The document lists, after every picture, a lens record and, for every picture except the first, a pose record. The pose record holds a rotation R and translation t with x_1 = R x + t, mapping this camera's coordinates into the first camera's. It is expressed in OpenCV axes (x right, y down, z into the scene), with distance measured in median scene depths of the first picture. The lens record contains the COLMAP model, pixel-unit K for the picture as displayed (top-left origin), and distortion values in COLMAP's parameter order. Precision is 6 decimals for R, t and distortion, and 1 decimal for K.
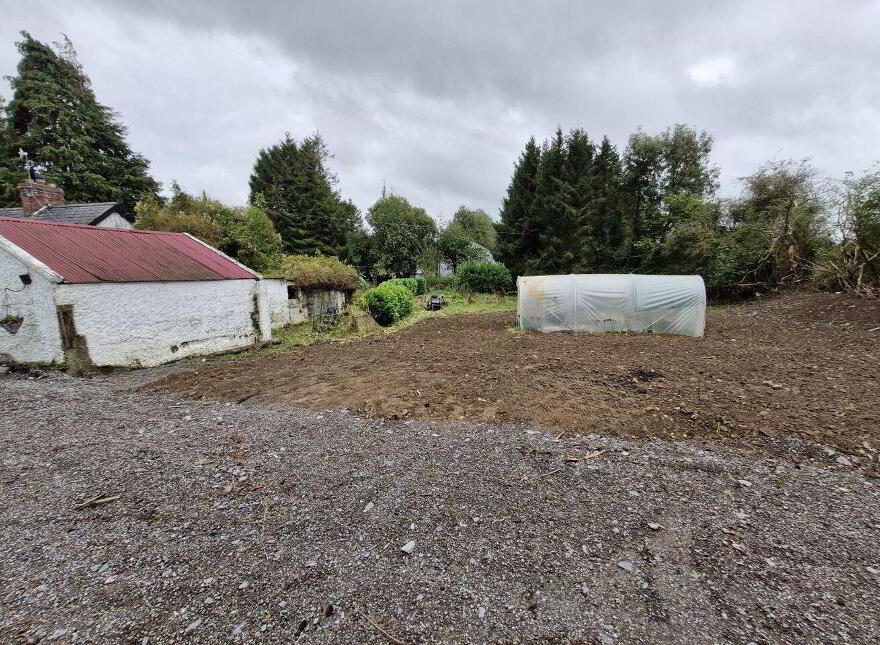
lens RADIAL K [[376.1, 0, 437.6], [0, 376.1, 326.3], [0, 0, 1]] dist [-0.000765, -0.000912]
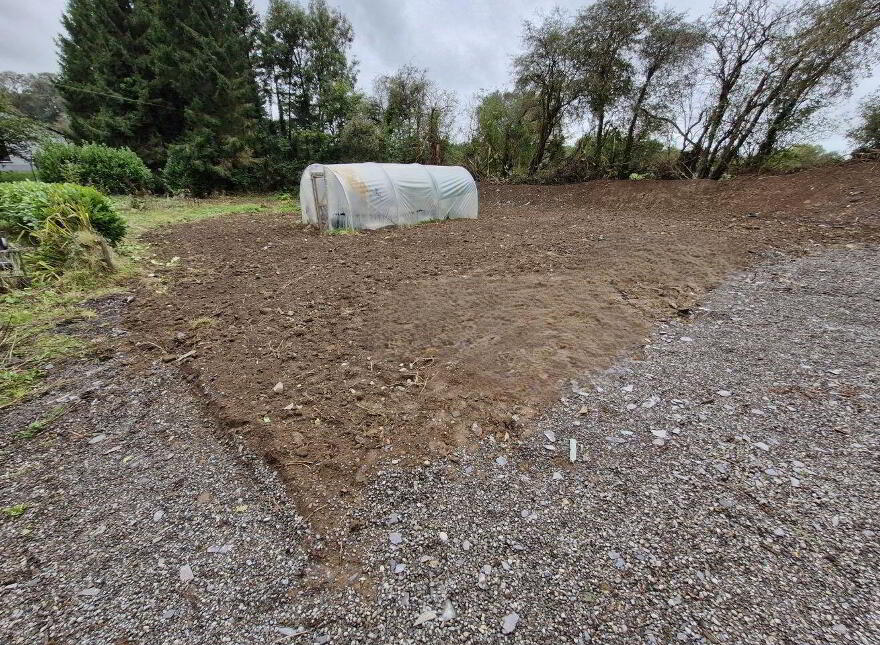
lens RADIAL K [[376.1, 0, 437.6], [0, 376.1, 326.3], [0, 0, 1]] dist [-0.000765, -0.000912]
pose [[0.570459, -0.311340, 0.760029, -0.329899], [0.103930, 0.945293, 0.309225, -0.024349], [-0.814724, -0.097411, 0.571608, 0.252700]]
